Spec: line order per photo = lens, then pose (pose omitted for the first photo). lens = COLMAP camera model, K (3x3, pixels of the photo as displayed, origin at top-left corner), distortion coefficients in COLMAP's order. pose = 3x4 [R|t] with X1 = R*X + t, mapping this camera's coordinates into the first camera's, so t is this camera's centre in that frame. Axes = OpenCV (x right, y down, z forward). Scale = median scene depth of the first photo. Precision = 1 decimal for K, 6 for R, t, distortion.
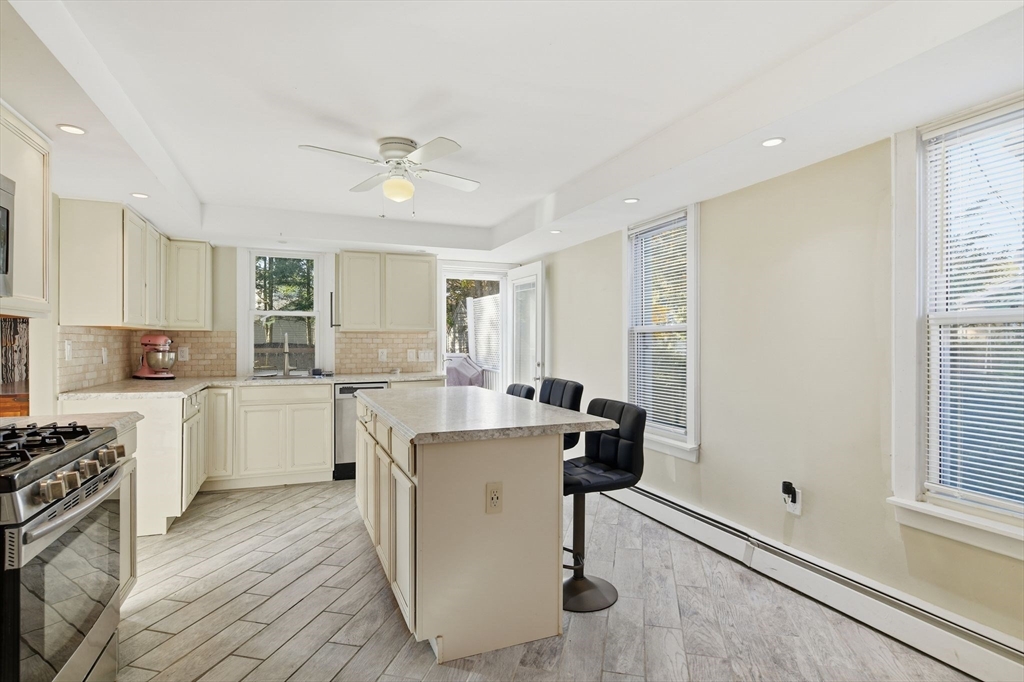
lens RADIAL K [[534.5, 0, 514.1], [0, 534.5, 341.3], [0, 0, 1]] dist [-0.000994, 0.000312]
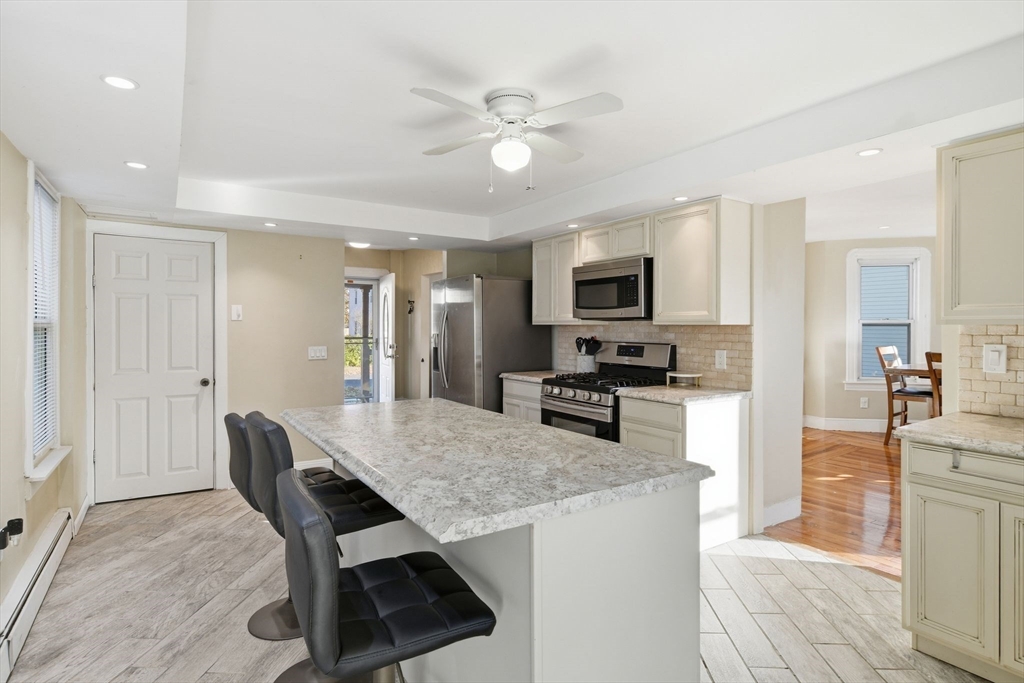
lens RADIAL K [[527.6, 0, 515.3], [0, 527.6, 331.2], [0, 0, 1]] dist [-0.001499, 0.000907]
pose [[-0.983476, -0.001395, -0.181035, -0.052917], [-0.002793, 0.999968, 0.007467, -0.017830], [0.181019, 0.007849, -0.983448, 1.171745]]
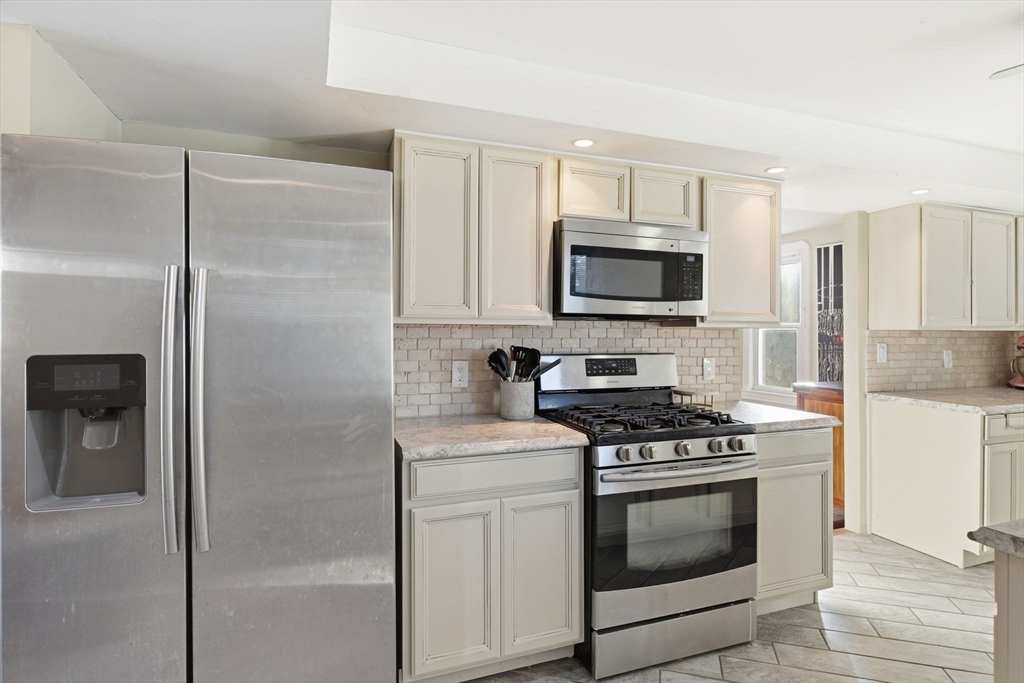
lens RADIAL K [[527.6, 0, 515.3], [0, 527.6, 331.2], [0, 0, 1]] dist [-0.001499, 0.000907]
pose [[-0.041274, -0.002604, -0.999144, 0.181365], [-0.003323, 0.999991, -0.002469, -0.015807], [0.999142, 0.003218, -0.041283, 0.234864]]
